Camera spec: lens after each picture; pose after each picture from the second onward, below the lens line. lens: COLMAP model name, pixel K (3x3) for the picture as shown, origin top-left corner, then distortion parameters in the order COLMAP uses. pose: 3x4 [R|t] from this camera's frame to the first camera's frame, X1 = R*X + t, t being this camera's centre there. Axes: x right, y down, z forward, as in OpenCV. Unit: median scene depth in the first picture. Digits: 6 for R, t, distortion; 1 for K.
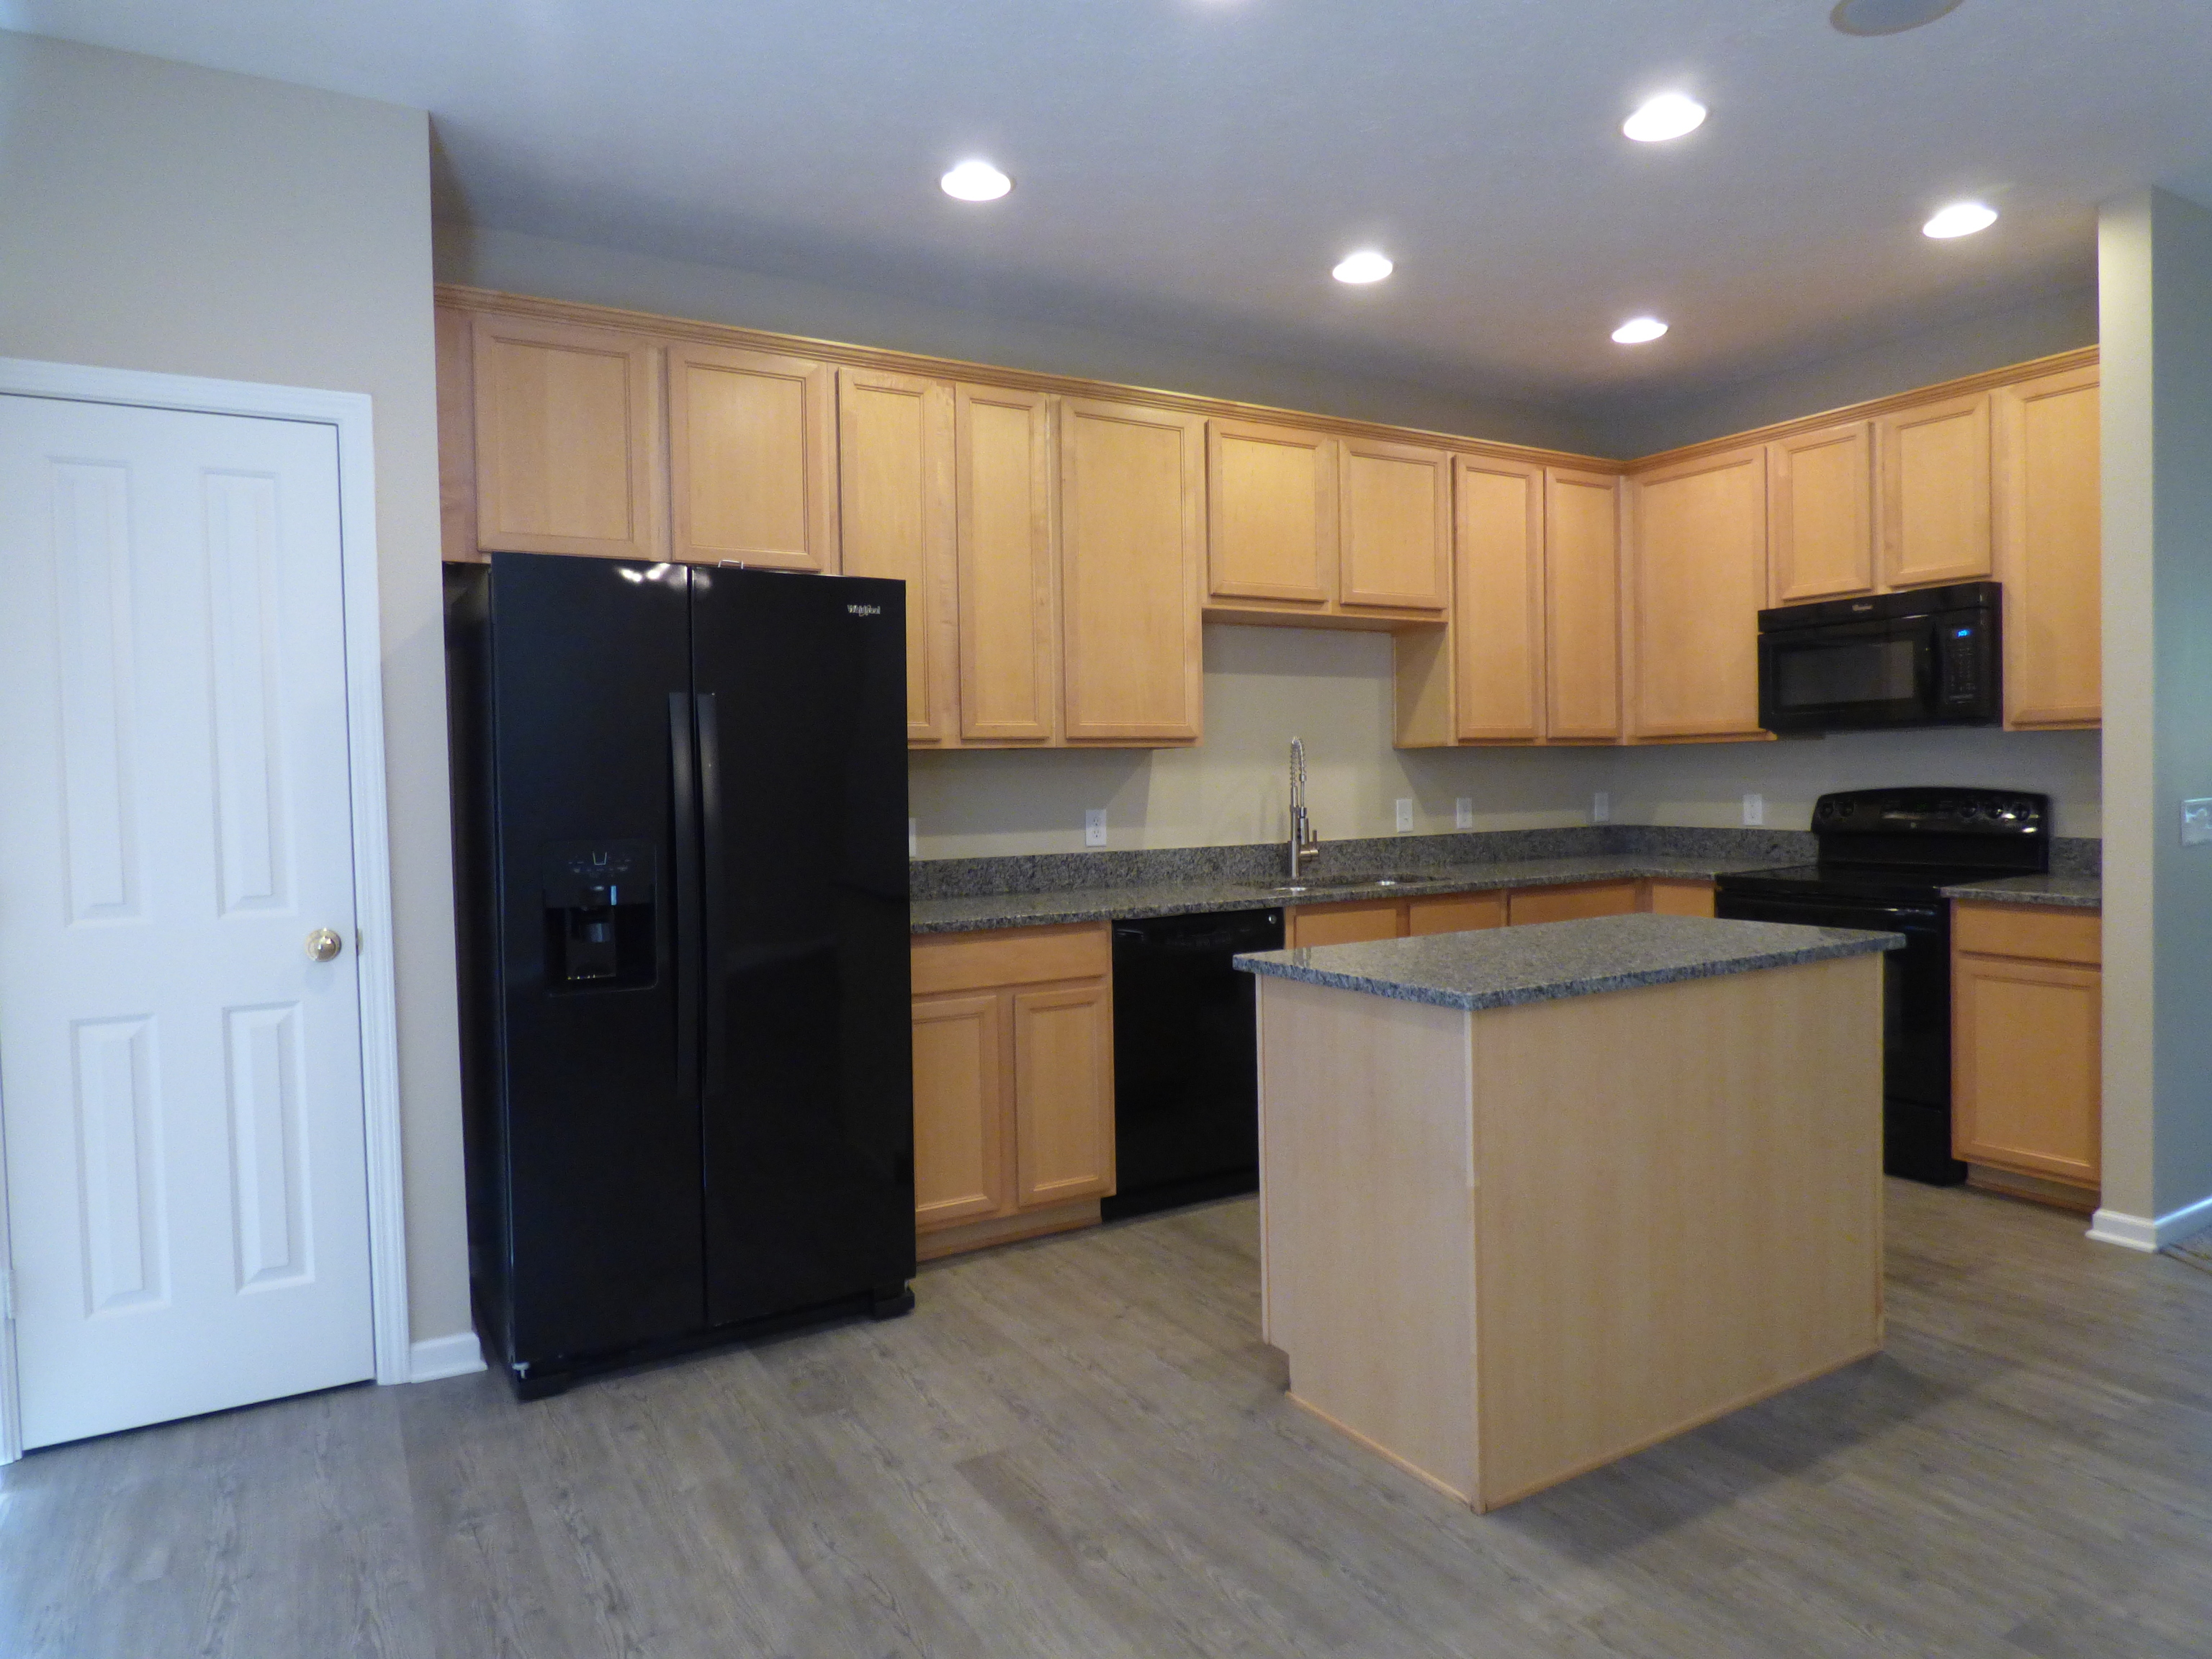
lens RADIAL K [[1386.9, 0, 1106.0], [0, 1386.9, 829.5], [0, 0, 1]] dist [0.001123, 0.001924]
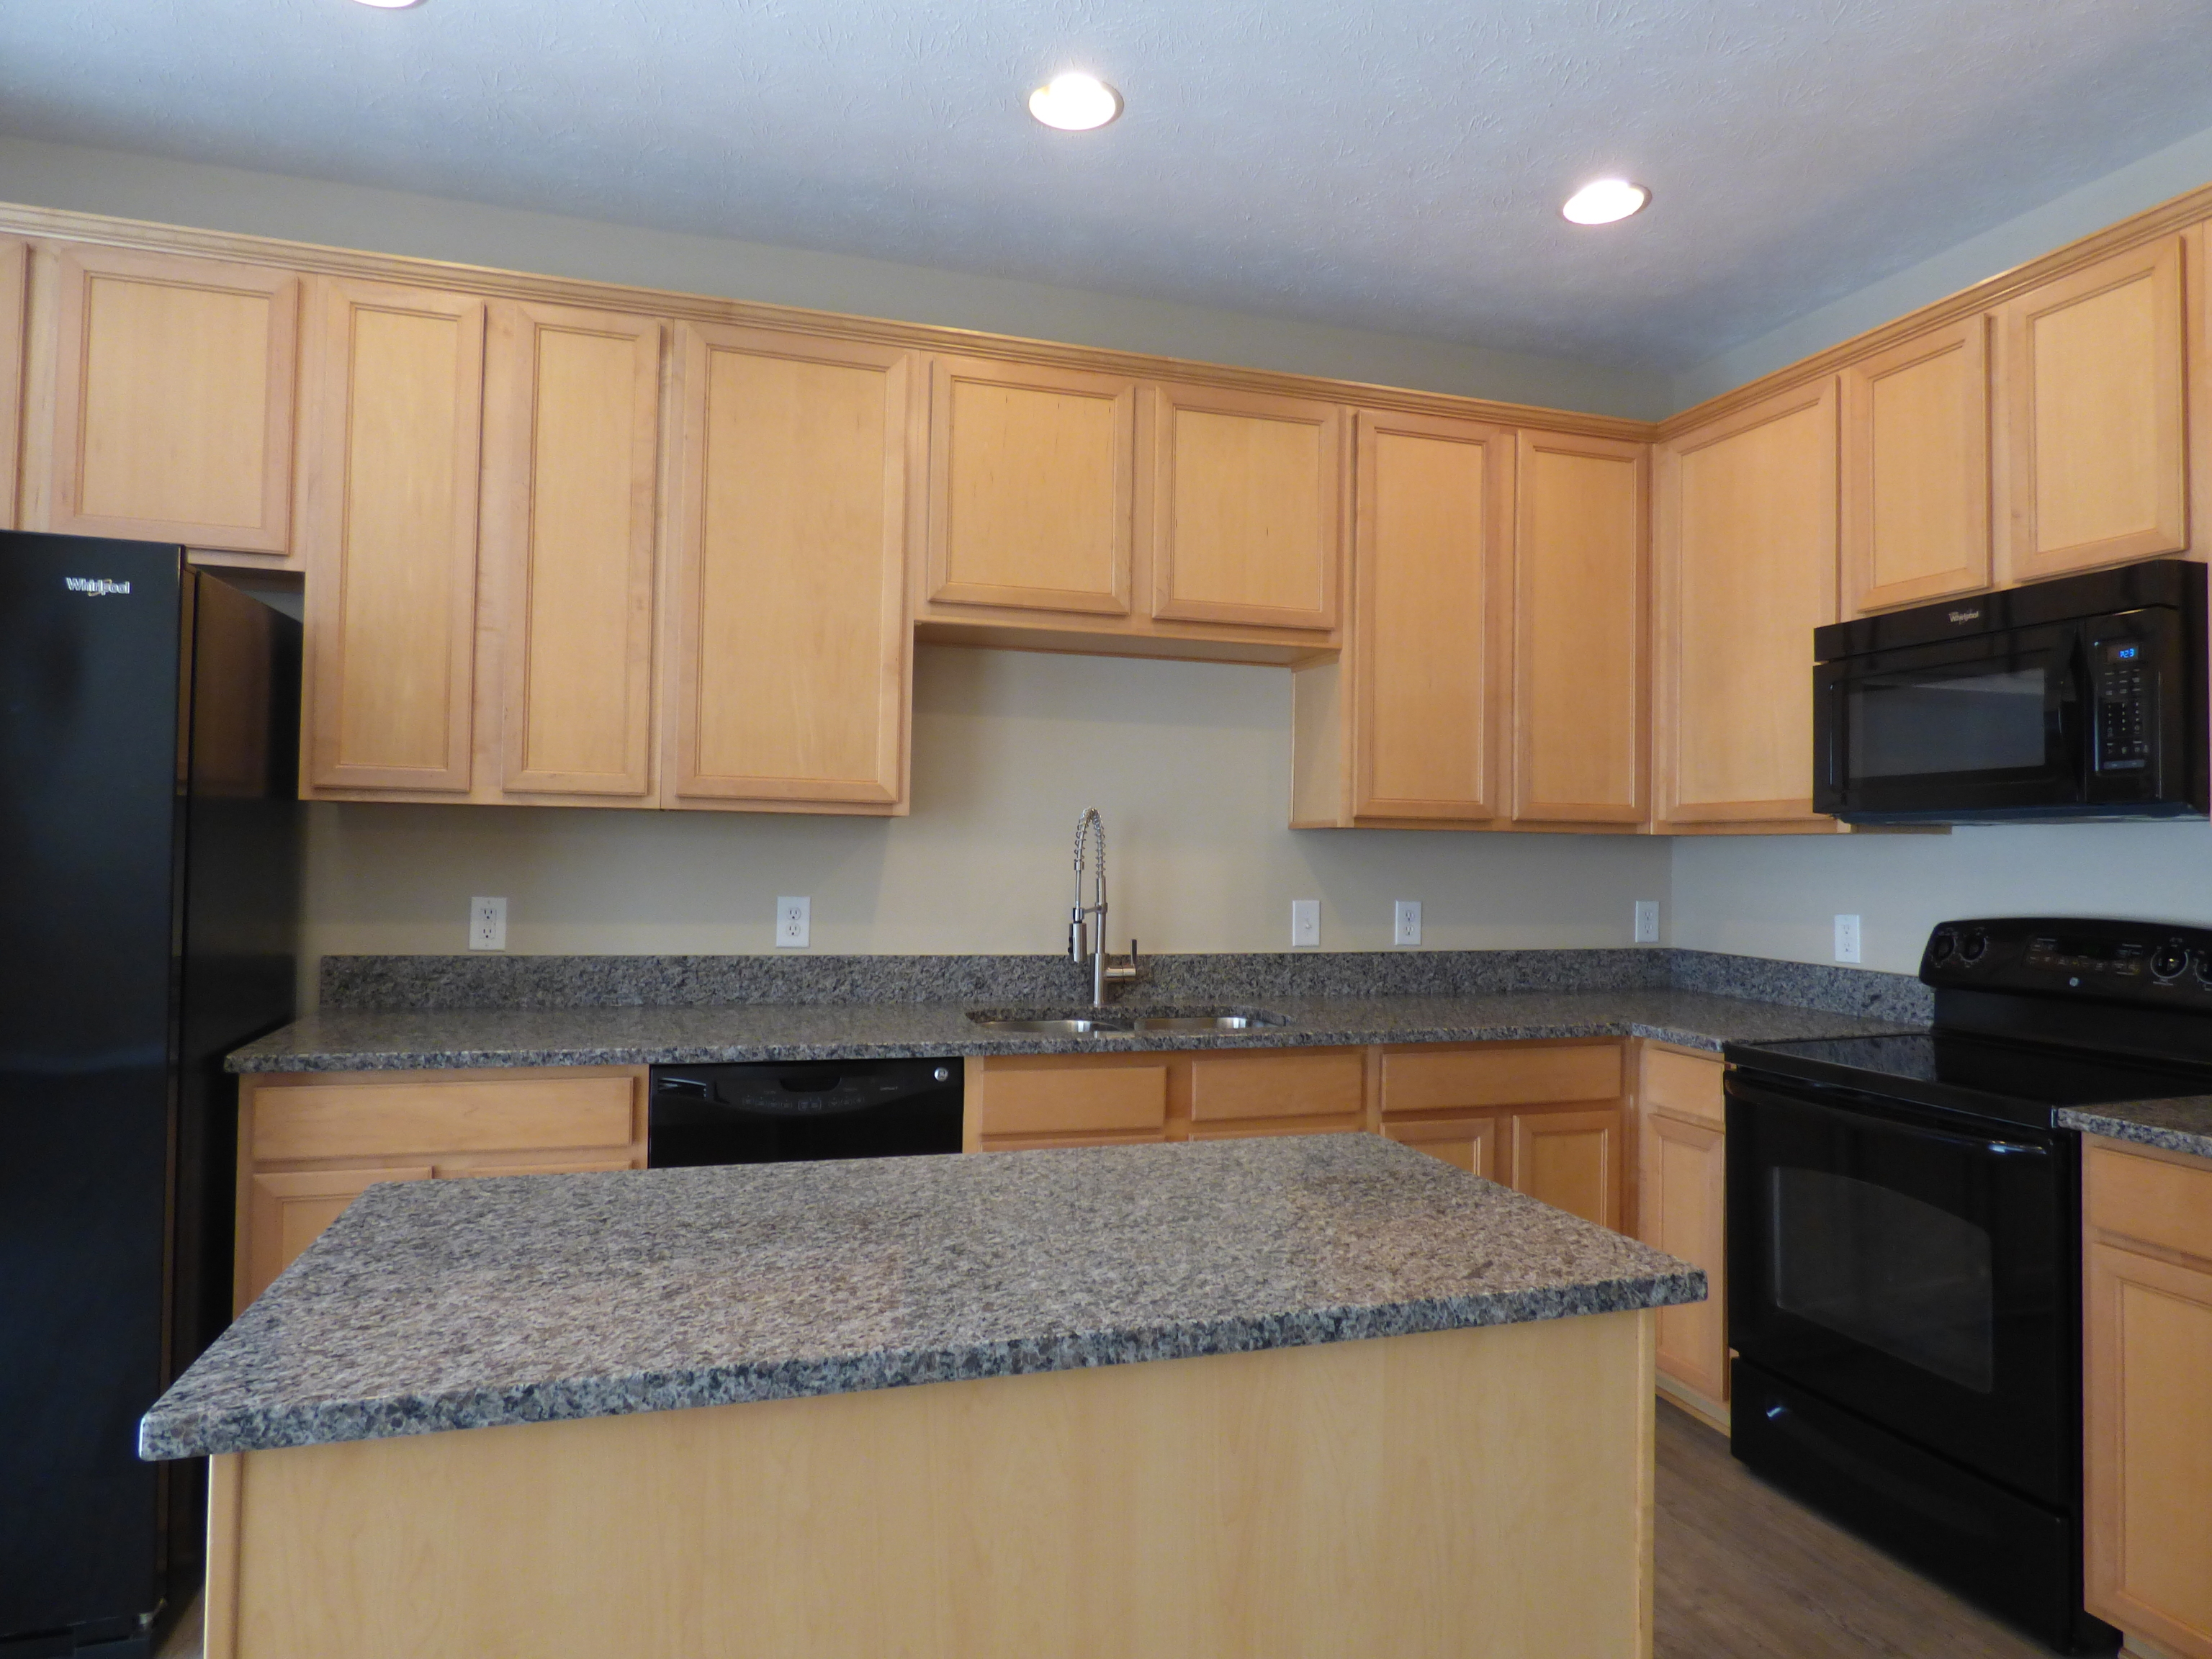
lens RADIAL K [[1353.6, 0, 1106.0], [0, 1353.6, 829.5], [0, 0, 1]] dist [-0.024575, 0.018933]
pose [[0.972072, 0.031649, -0.232540, 0.307805], [-0.044098, 0.997848, -0.048535, -0.021951], [0.230503, 0.057434, 0.971375, 0.338000]]
